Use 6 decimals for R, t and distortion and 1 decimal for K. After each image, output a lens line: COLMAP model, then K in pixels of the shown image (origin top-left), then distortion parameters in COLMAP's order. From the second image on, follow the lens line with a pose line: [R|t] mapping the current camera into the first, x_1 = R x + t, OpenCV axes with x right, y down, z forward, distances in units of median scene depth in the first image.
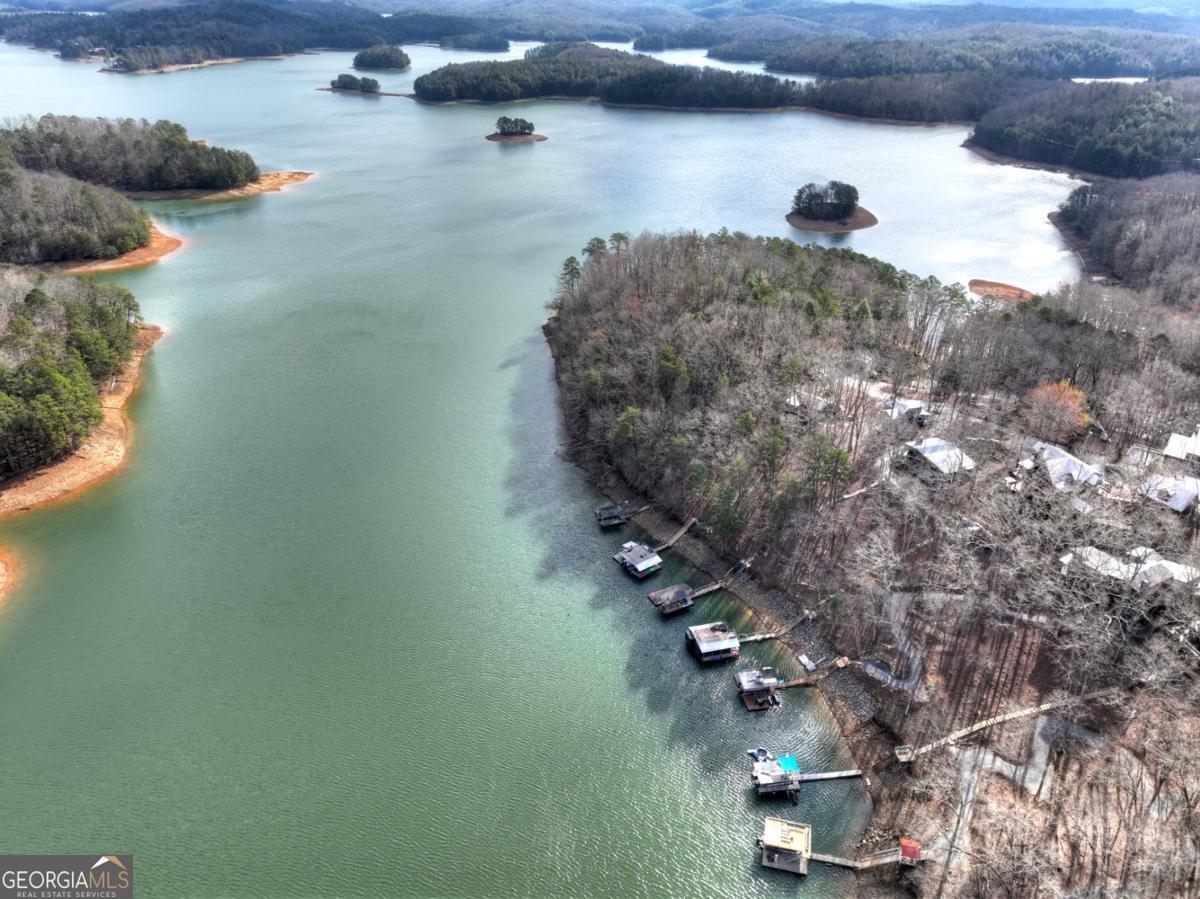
lens RADIAL K [[847.9, 0, 591.9], [0, 847.9, 445.3], [0, 0, 1]] dist [0.000309, 0.019386]
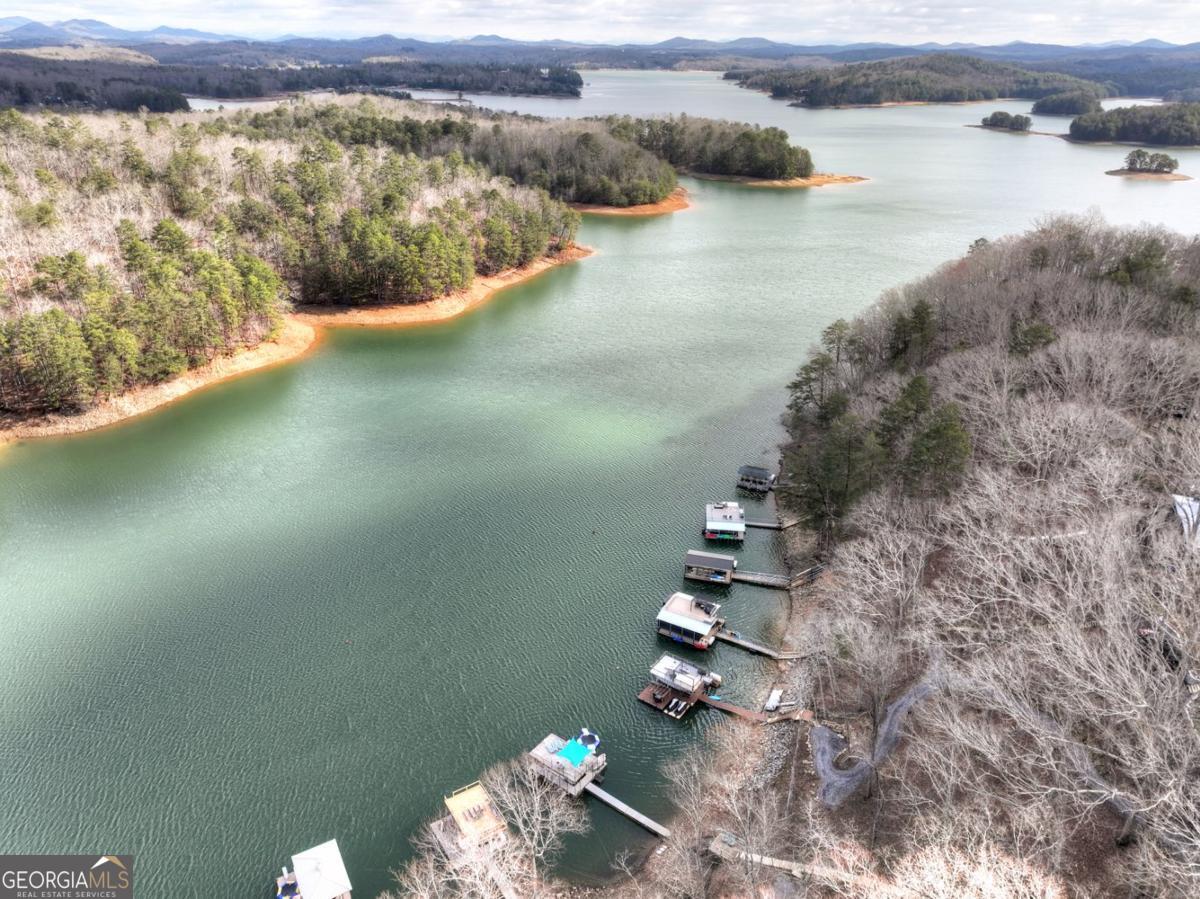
lens RADIAL K [[847.9, 0, 601.7], [0, 847.9, 444.0], [0, 0, 1]] dist [0.000309, 0.019386]
pose [[0.726092, 0.287805, -0.624466, 0.156363], [-0.331897, 0.942079, 0.048276, 0.024067], [0.602191, 0.172206, 0.779558, 0.109438]]
